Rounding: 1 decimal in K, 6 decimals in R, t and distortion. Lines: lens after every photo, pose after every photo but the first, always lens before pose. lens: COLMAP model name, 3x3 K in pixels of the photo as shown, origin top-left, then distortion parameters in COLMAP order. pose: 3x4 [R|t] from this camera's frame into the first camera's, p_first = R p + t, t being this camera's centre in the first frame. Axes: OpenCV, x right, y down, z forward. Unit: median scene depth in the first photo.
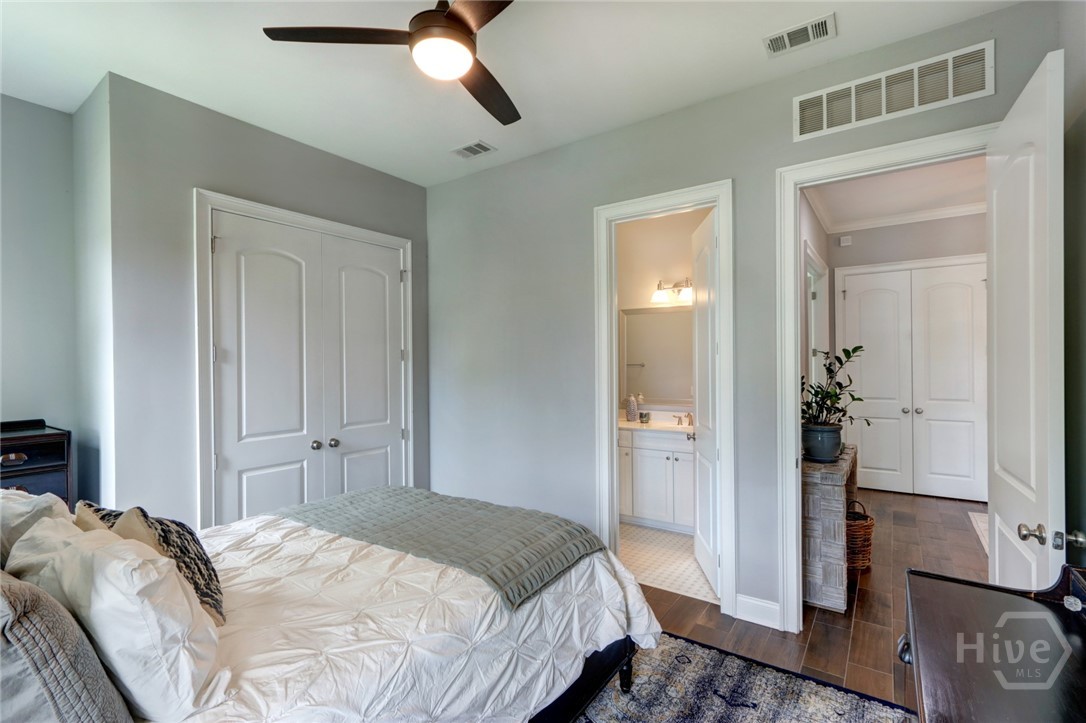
lens RADIAL K [[497.5, 0, 543.4], [0, 497.5, 361.5], [0, 0, 1]] dist [-0.002020, -0.000098]
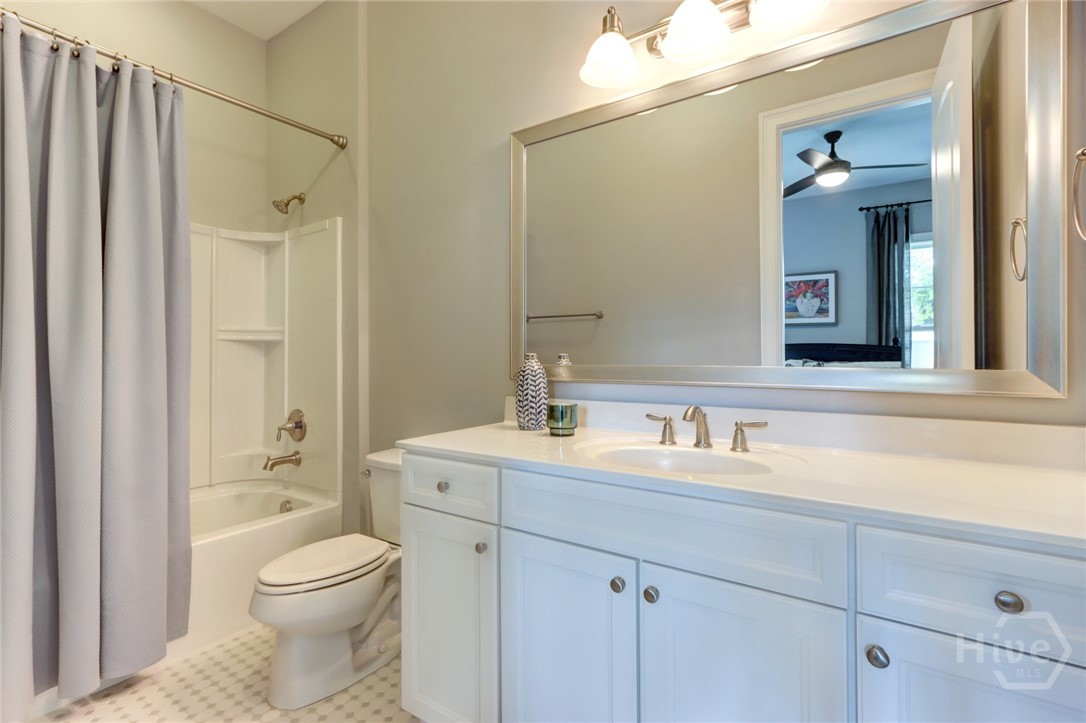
lens RADIAL K [[497.5, 0, 534.6], [0, 497.5, 347.2], [0, 0, 1]] dist [-0.002020, -0.000098]
pose [[0.999972, 0.003460, -0.006610, 0.187401], [-0.003571, 0.999852, -0.016858, 0.069689], [0.006550, 0.016881, 0.999836, 0.665914]]
